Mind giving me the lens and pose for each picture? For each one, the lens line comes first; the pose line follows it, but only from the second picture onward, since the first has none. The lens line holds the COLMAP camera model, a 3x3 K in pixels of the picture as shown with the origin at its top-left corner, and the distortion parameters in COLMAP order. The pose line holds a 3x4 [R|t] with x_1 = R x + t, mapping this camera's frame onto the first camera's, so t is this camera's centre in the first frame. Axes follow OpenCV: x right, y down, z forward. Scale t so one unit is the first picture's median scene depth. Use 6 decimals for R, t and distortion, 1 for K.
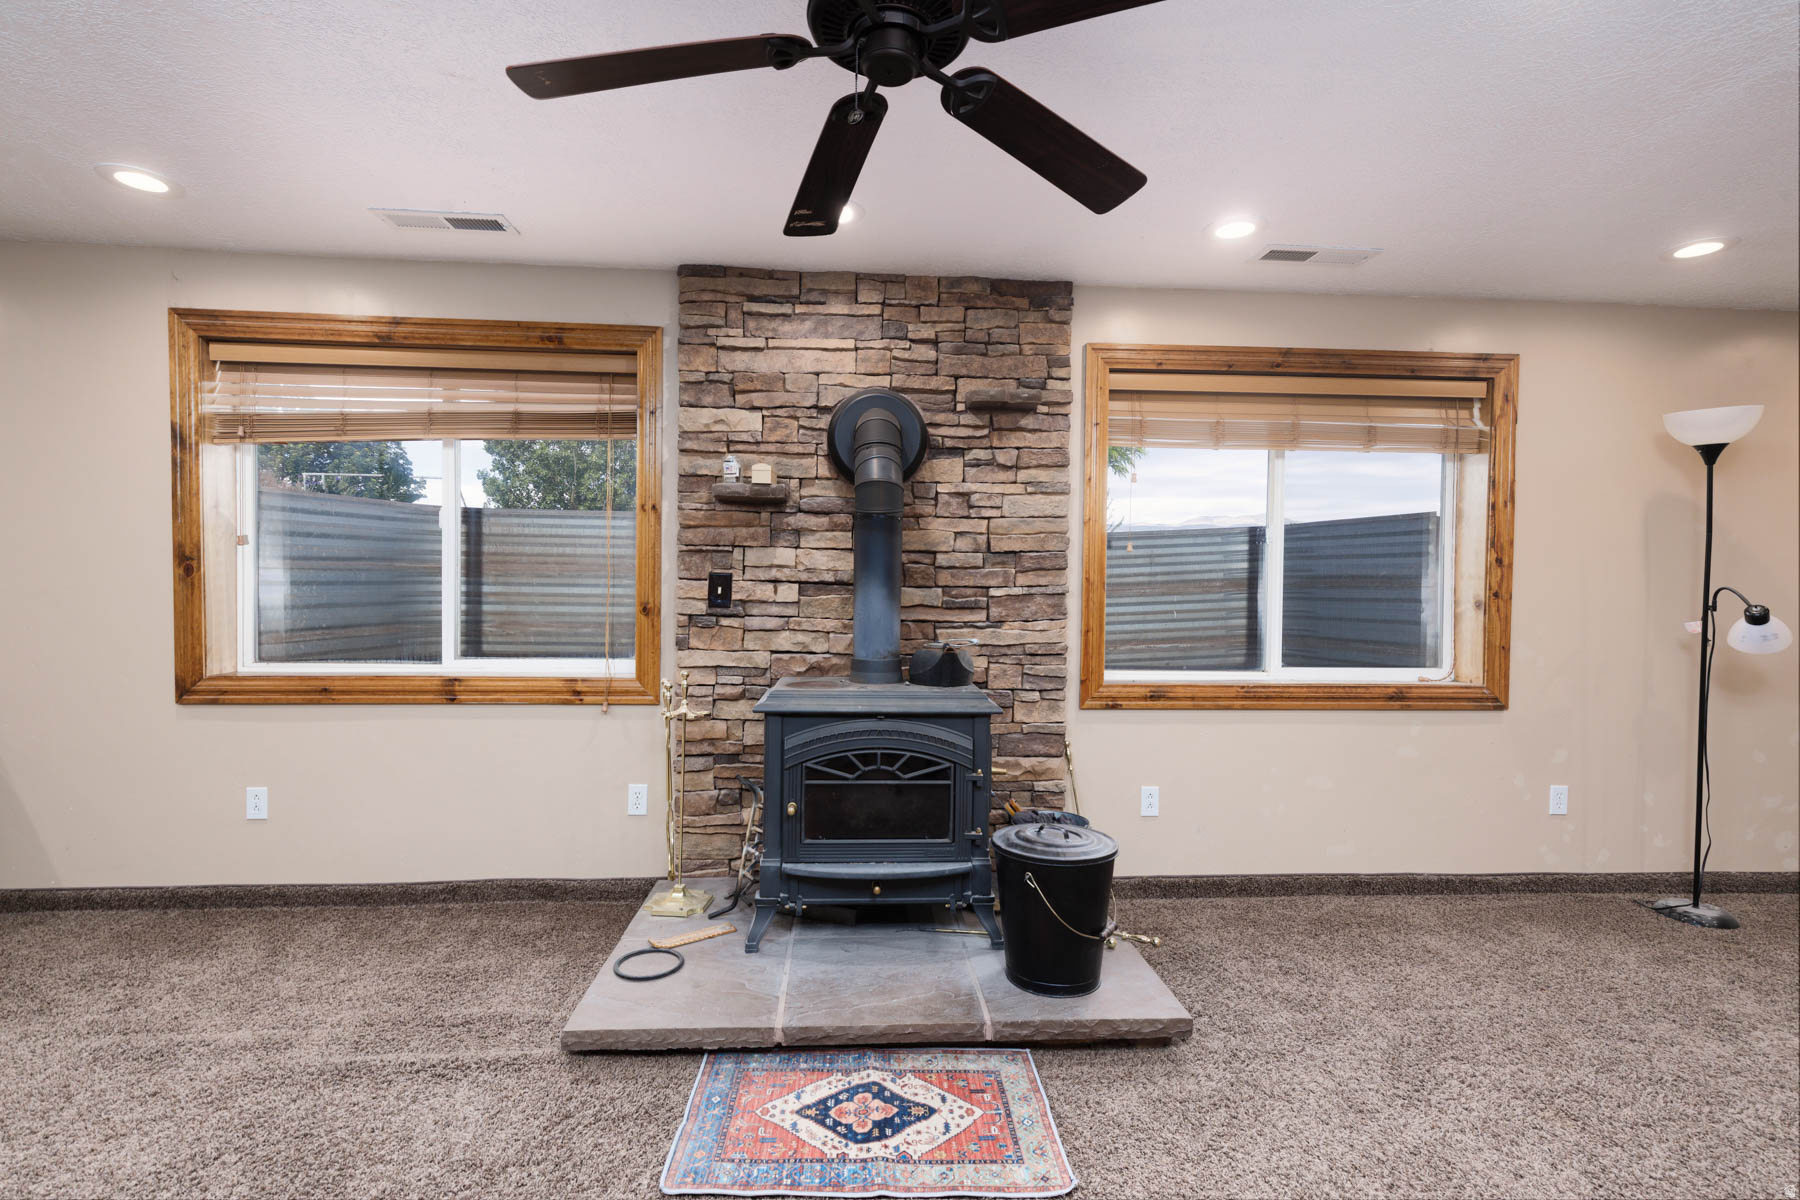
lens RADIAL K [[824.8, 0, 895.8], [0, 824.8, 599.4], [0, 0, 1]] dist [0.012413, -0.002215]
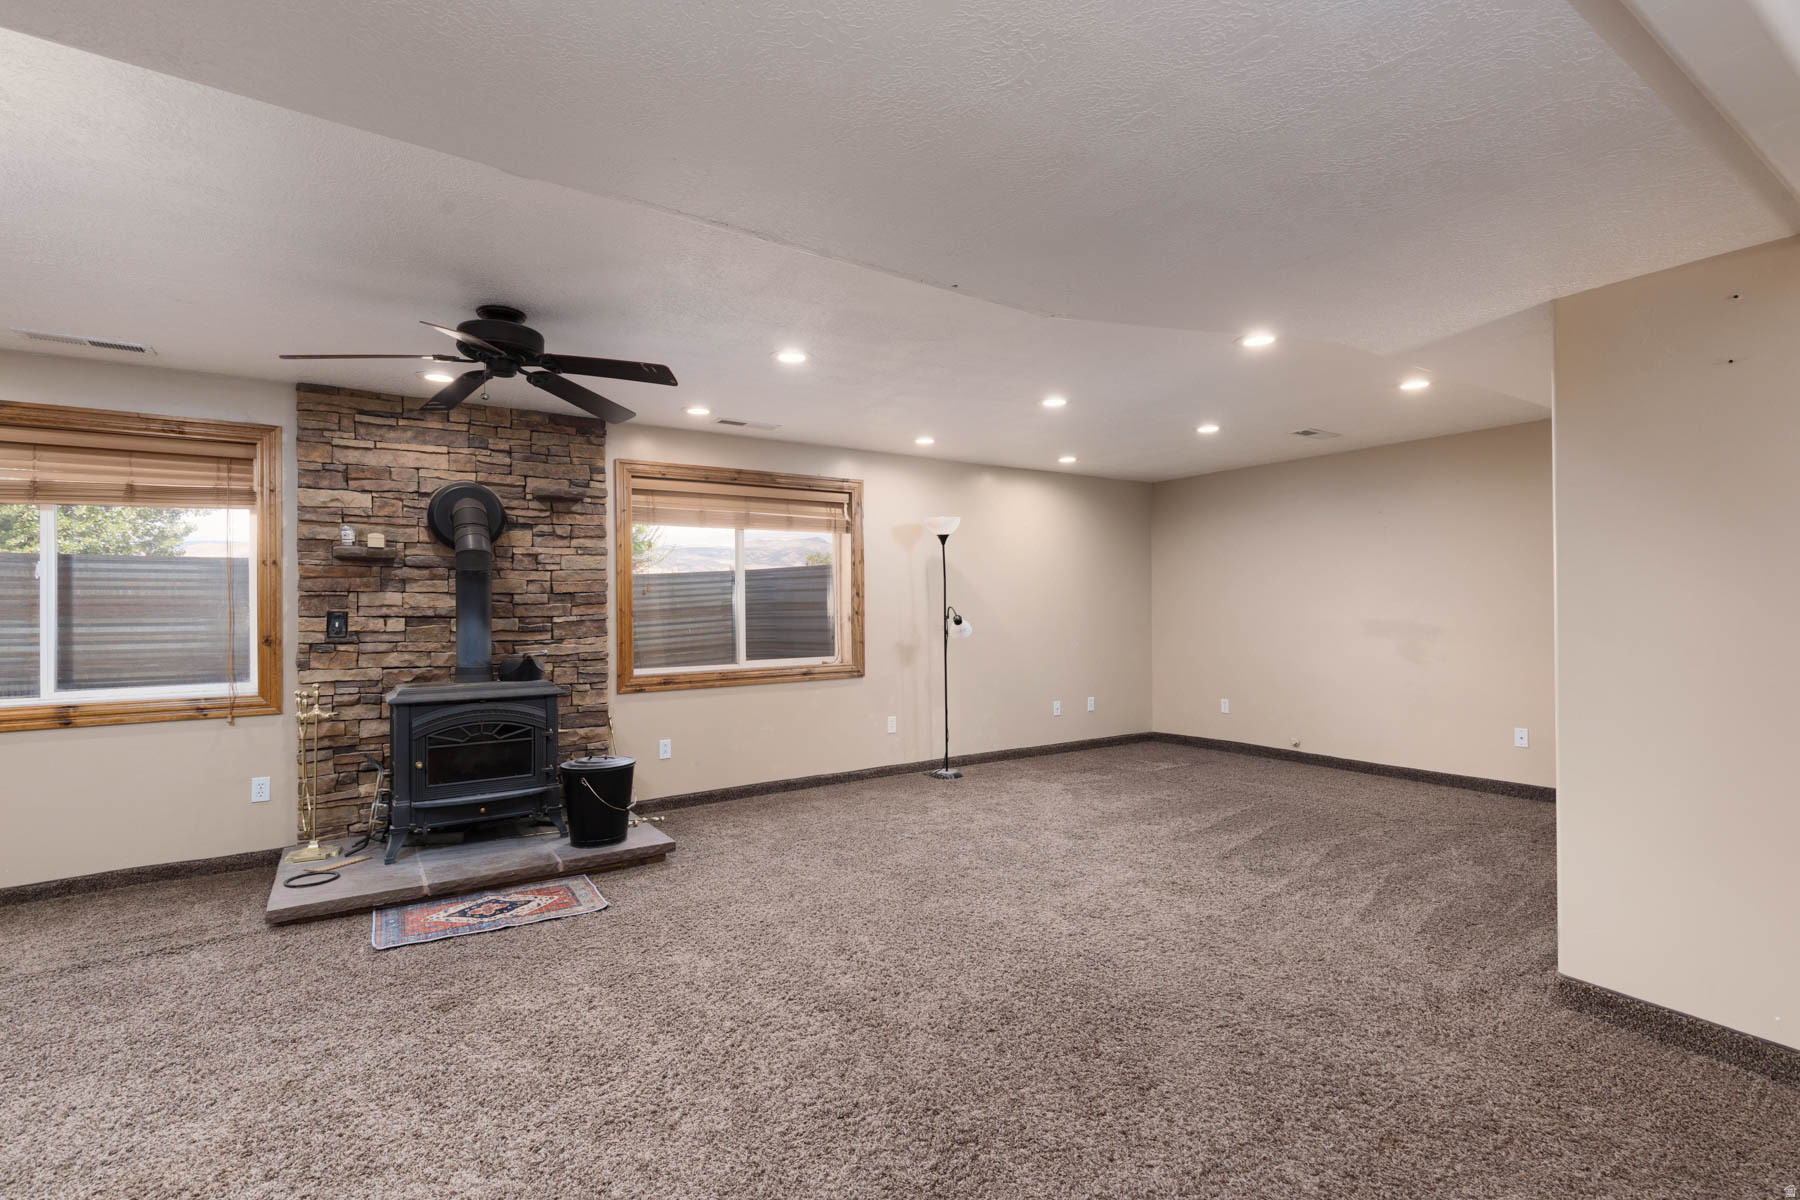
lens RADIAL K [[824.8, 0, 896.5], [0, 824.8, 600.3], [0, 0, 1]] dist [0.012413, -0.002215]
pose [[0.867525, -0.017727, 0.497078, -0.092854], [0.030266, 0.999394, -0.017181, 0.000410], [-0.496472, 0.029950, 0.867536, -0.627619]]
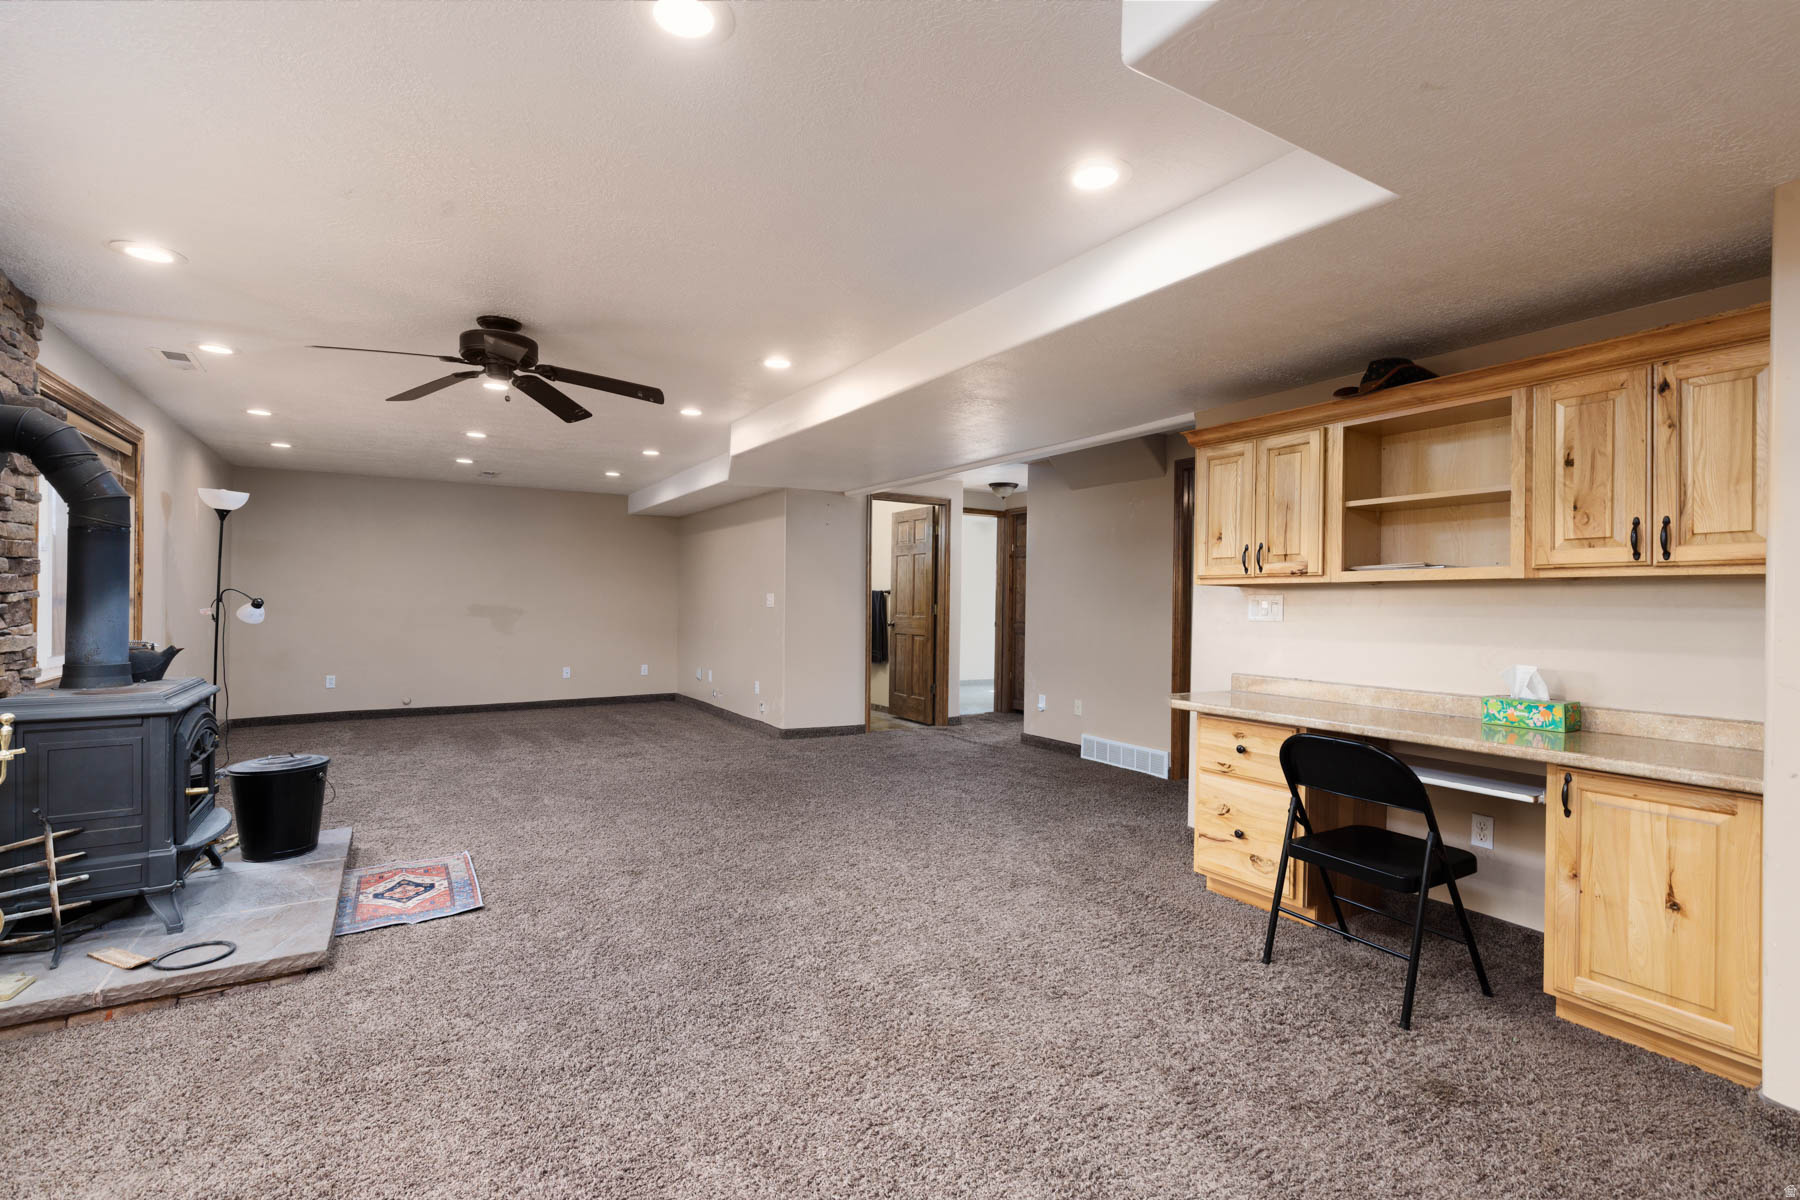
lens RADIAL K [[824.8, 0, 897.3], [0, 824.8, 597.8], [0, 0, 1]] dist [0.012413, -0.002215]
pose [[-0.465487, -0.015948, 0.884911, -1.267578], [-0.000846, 0.999845, 0.017574, -0.027176], [-0.885054, 0.007432, -0.465429, 0.535451]]
